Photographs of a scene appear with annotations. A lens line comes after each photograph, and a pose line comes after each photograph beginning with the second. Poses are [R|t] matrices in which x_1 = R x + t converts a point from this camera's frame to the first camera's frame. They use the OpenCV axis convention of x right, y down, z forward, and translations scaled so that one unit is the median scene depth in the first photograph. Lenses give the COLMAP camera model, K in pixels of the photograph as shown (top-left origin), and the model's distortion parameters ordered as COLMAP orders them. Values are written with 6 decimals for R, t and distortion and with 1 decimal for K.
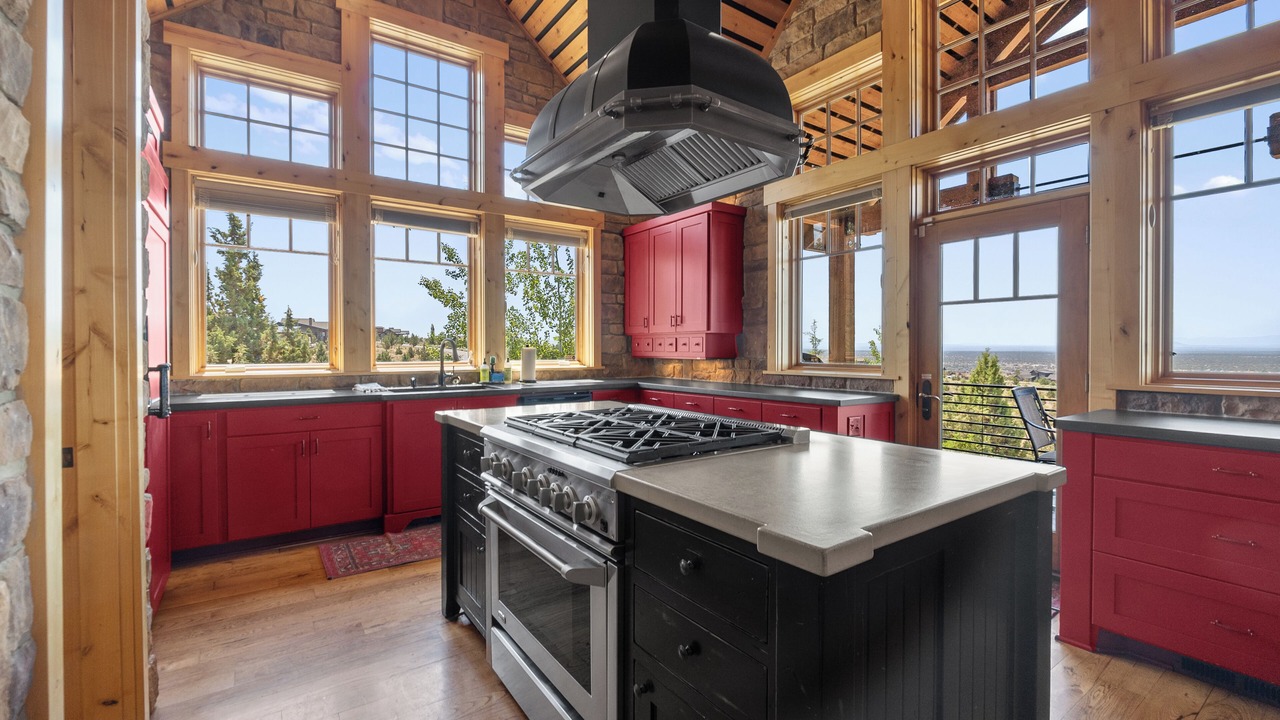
lens RADIAL K [[545.4, 0, 635.9], [0, 545.4, 353.7], [0, 0, 1]] dist [-0.001369, -0.000501]
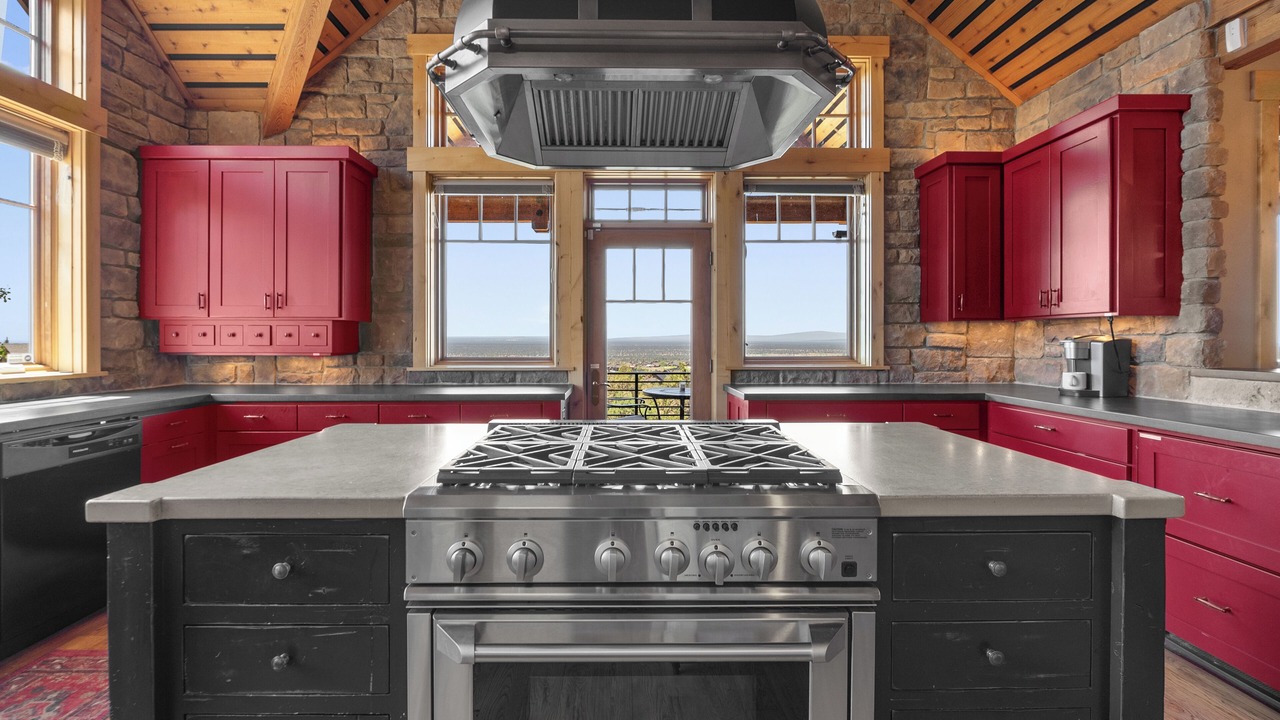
lens RADIAL K [[551.1, 0, 639.4], [0, 551.1, 338.0], [0, 0, 1]] dist [-0.001662, -0.000344]
pose [[0.564709, 0.003371, 0.825284, -0.259430], [0.008012, 0.999922, -0.009567, -0.003090], [-0.825252, 0.012015, 0.564638, 0.226800]]
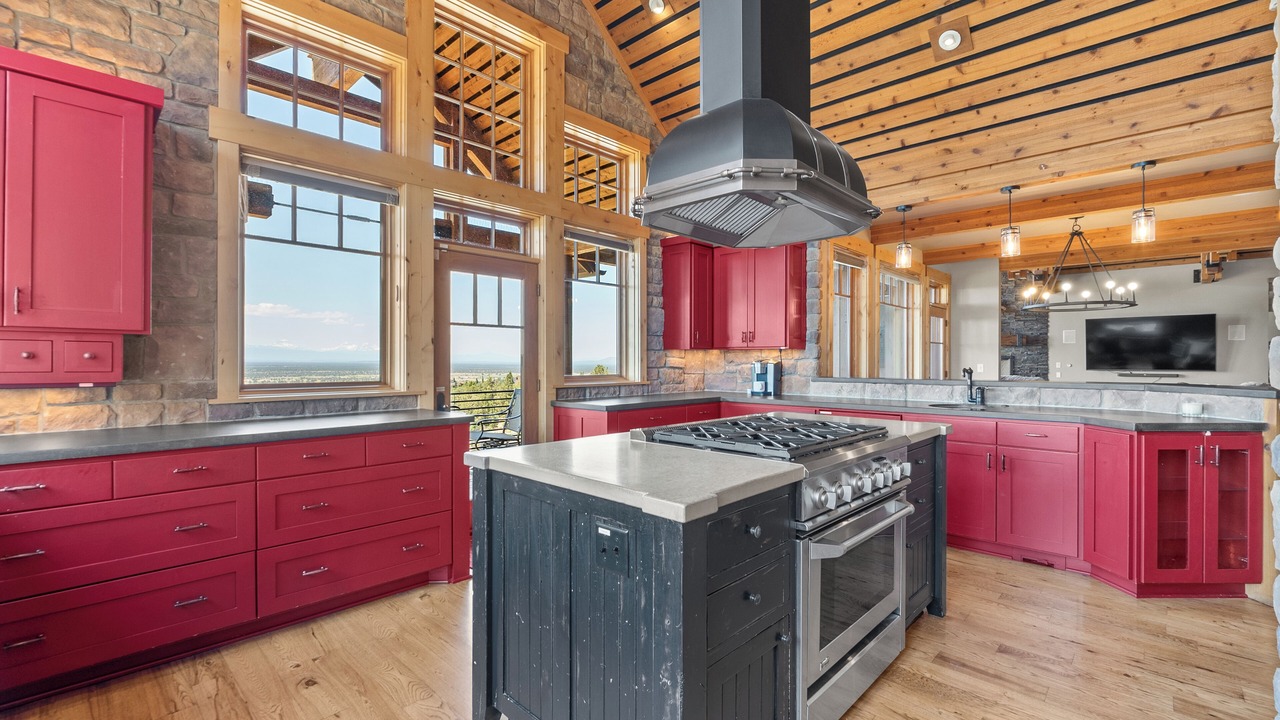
lens RADIAL K [[545.4, 0, 635.9], [0, 545.4, 353.7], [0, 0, 1]] dist [-0.001369, -0.000501]
pose [[-0.180993, 0.013953, 0.983385, -0.463372], [0.009541, 0.999877, -0.012431, -0.008769], [-0.983438, 0.007133, -0.181104, 0.625856]]
